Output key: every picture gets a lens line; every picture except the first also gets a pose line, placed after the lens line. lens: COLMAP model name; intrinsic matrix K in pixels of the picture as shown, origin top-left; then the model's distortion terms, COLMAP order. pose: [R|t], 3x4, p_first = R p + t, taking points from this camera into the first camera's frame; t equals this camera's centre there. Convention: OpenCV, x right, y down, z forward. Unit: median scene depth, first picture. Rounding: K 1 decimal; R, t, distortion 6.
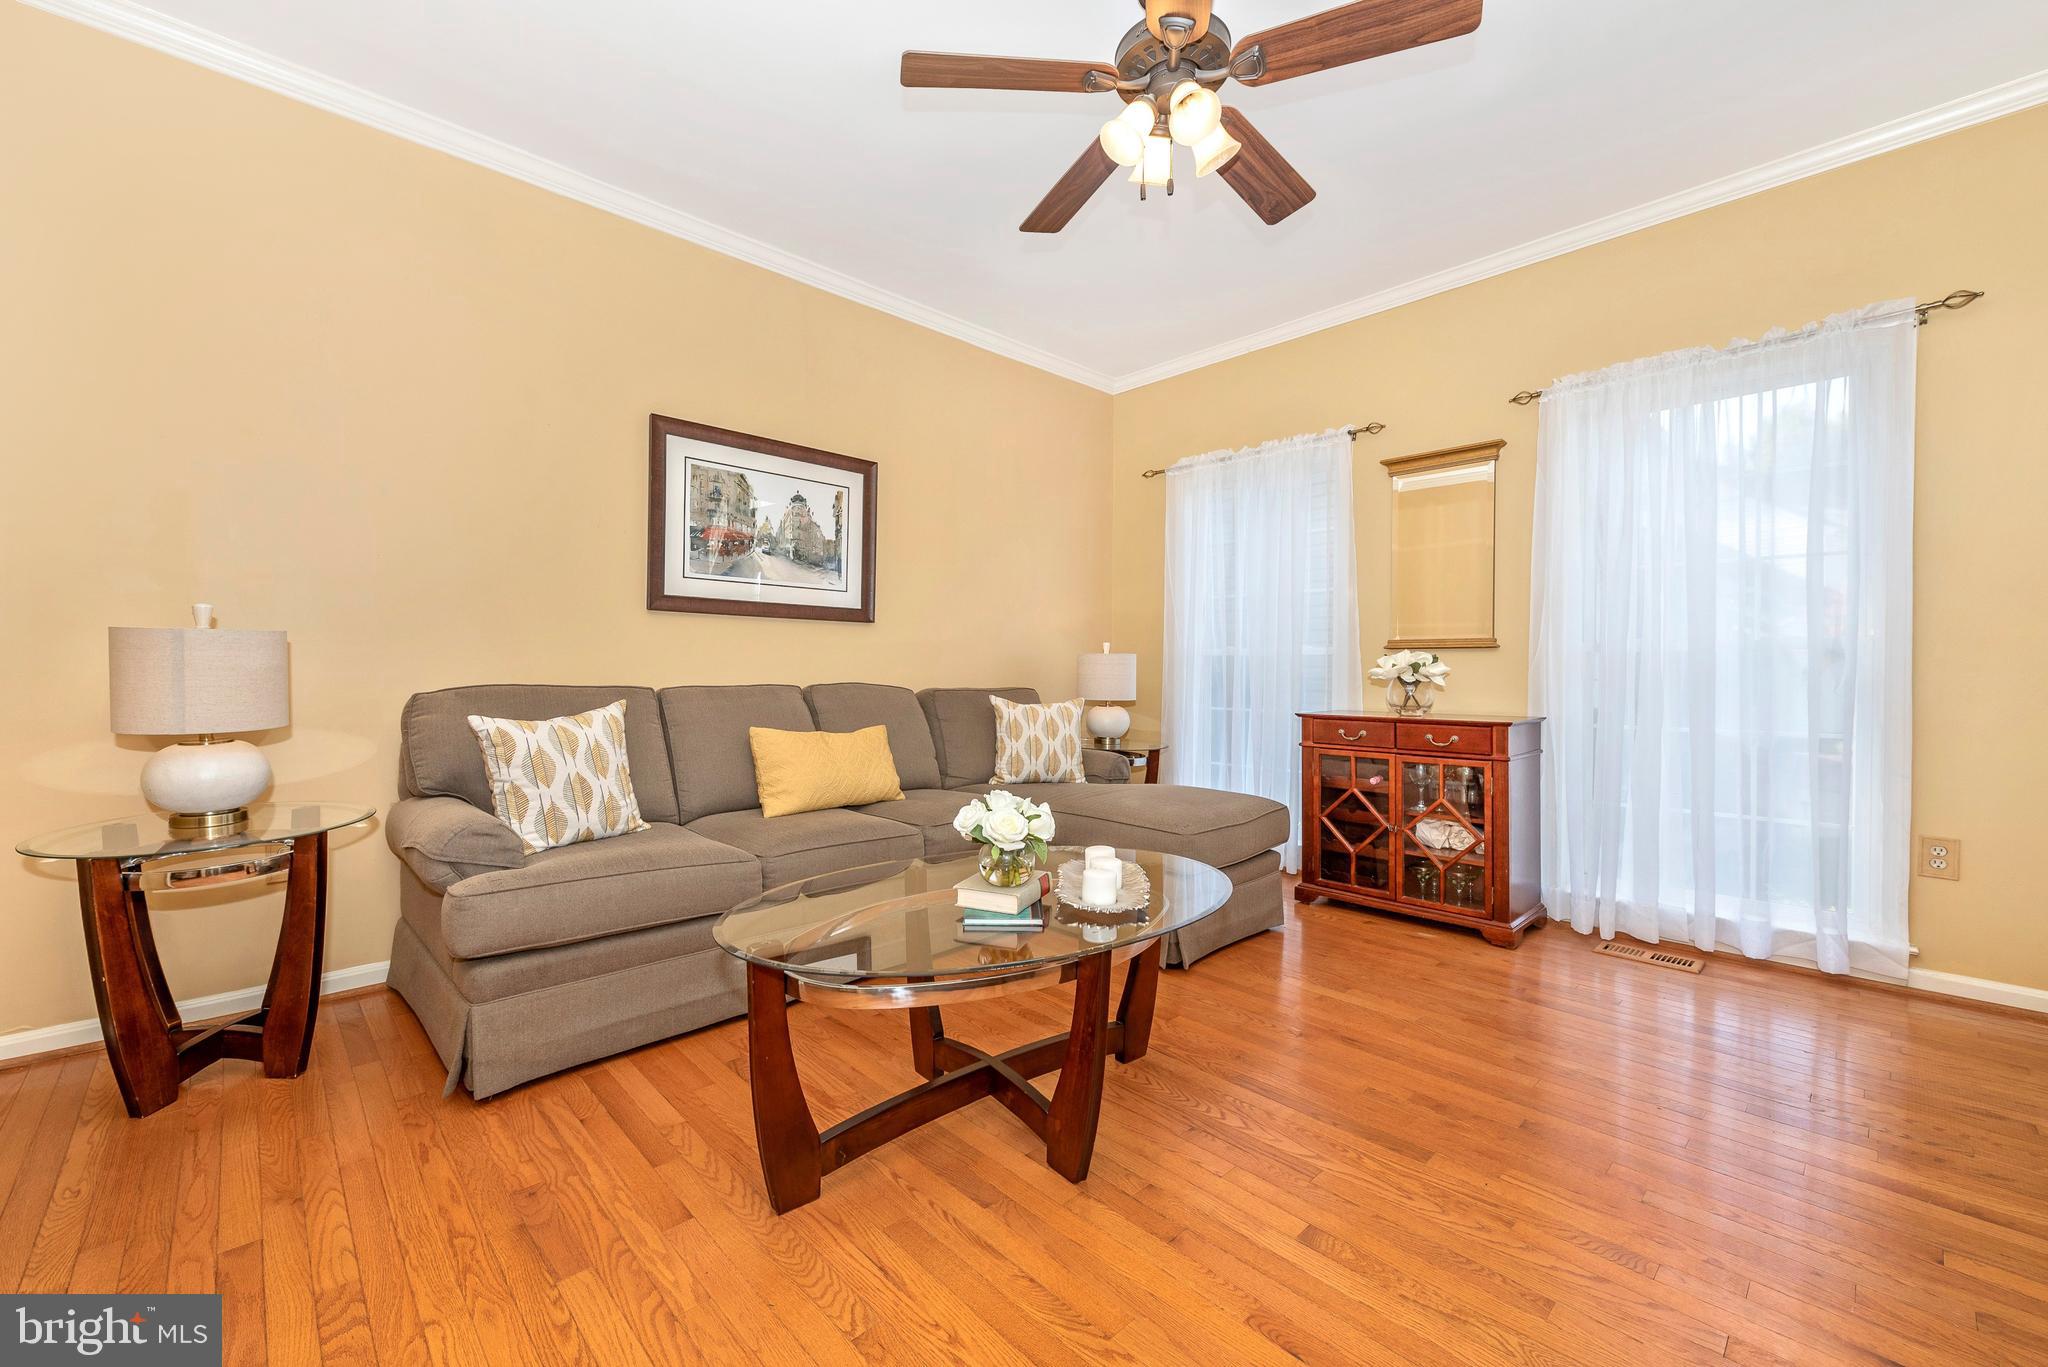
lens RADIAL K [[809.0, 0, 1036.2], [0, 809.0, 666.7], [0, 0, 1]] dist [0.008376, -0.002282]
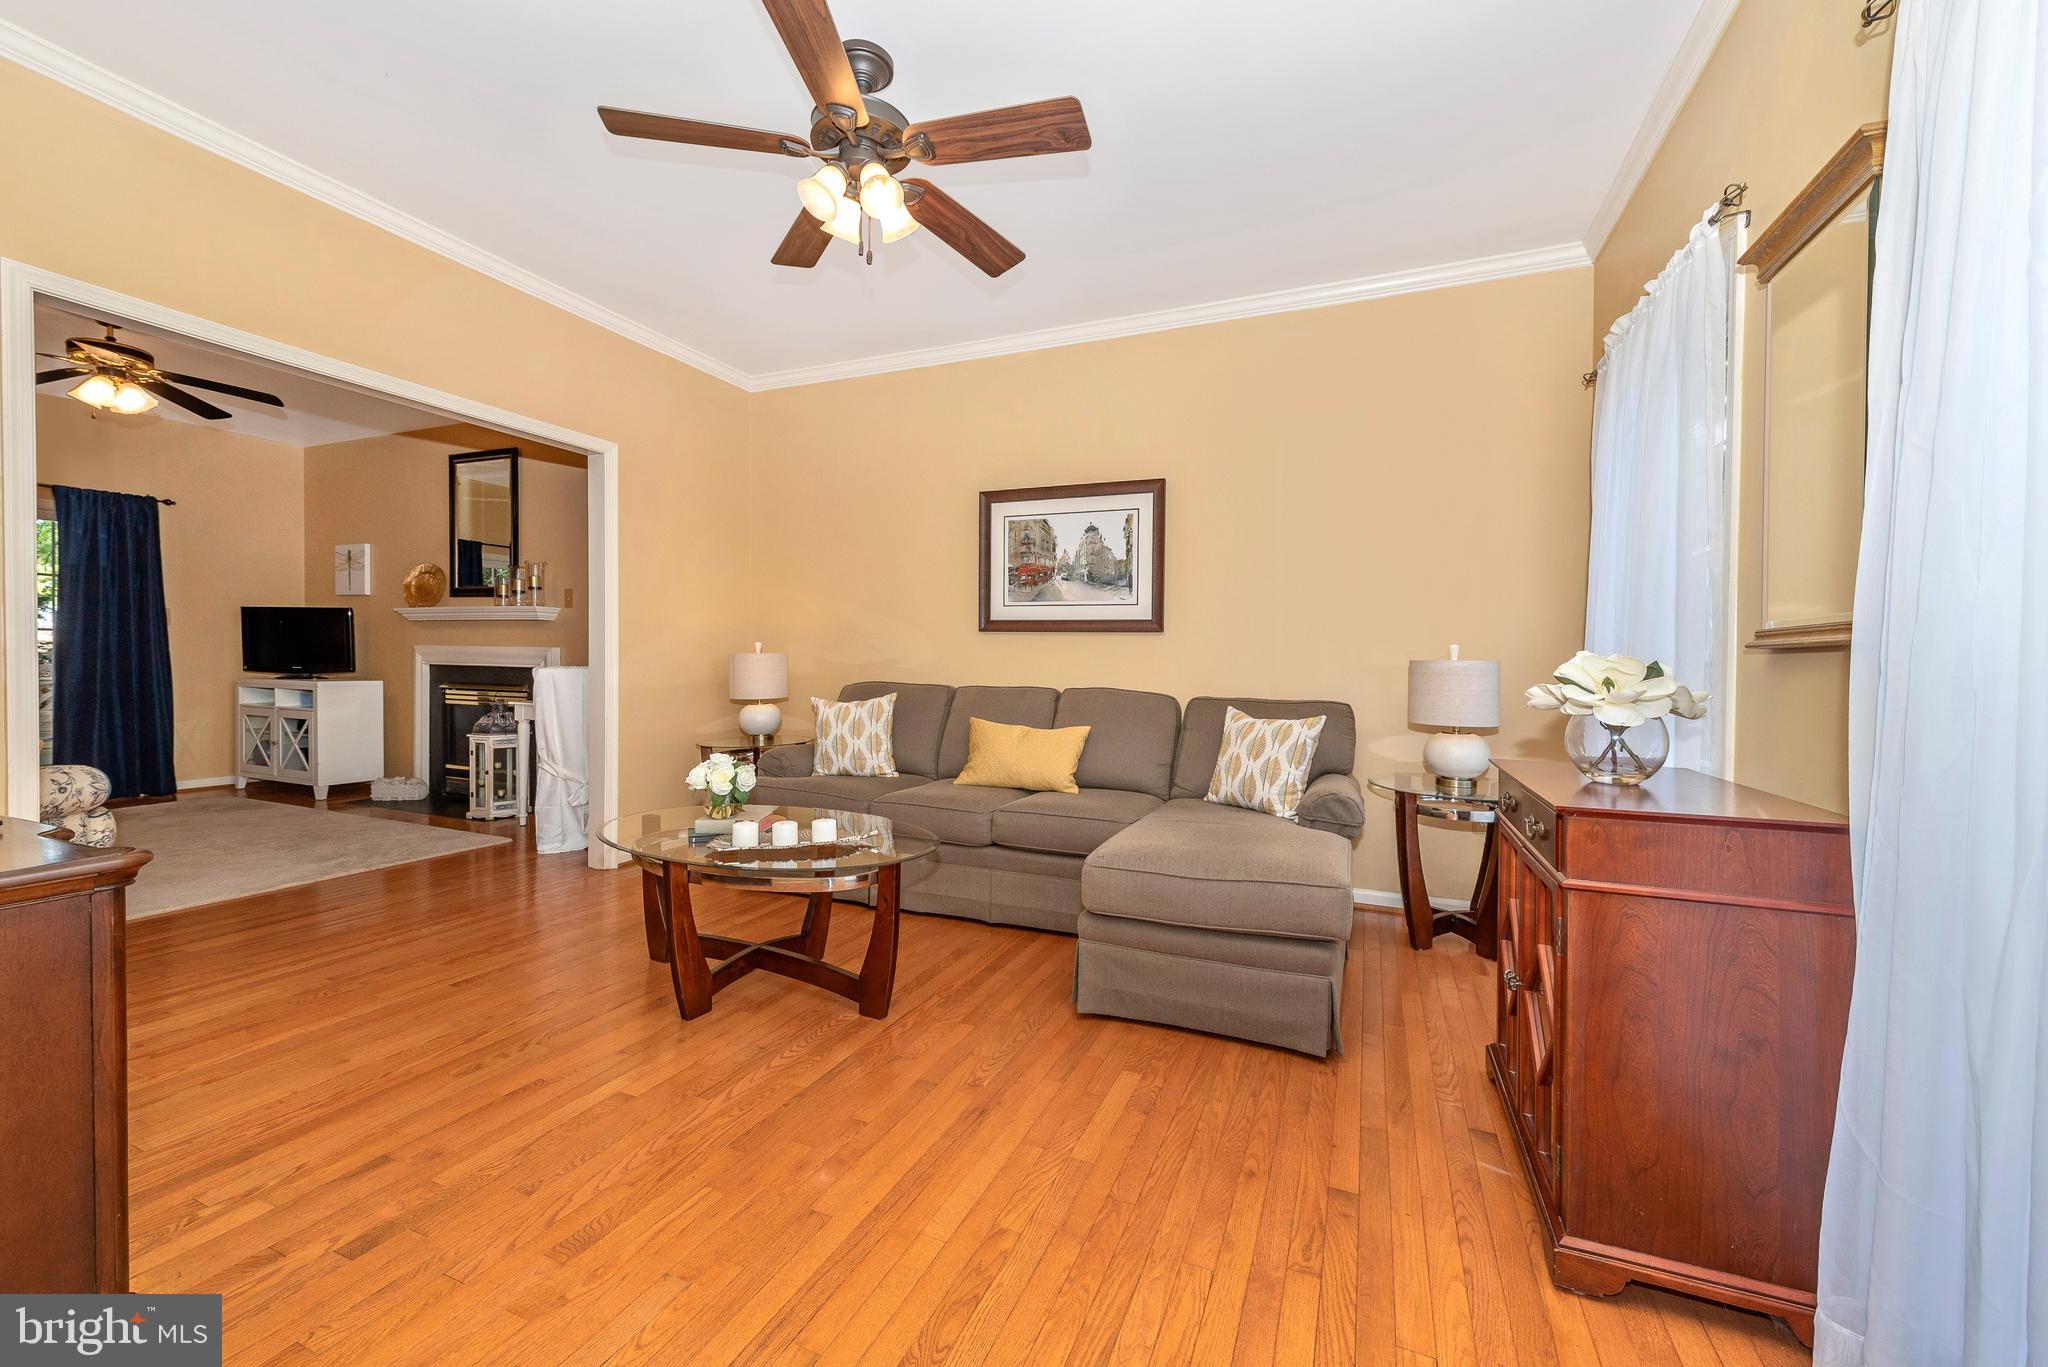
lens RADIAL K [[809.0, 0, 992.3], [0, 809.0, 672.4], [0, 0, 1]] dist [0.008376, -0.002282]
pose [[0.387011, 0.011789, -0.922000, 0.759539], [-0.010192, 0.999912, 0.008508, -0.009949], [0.922019, 0.006104, 0.387097, 0.436438]]
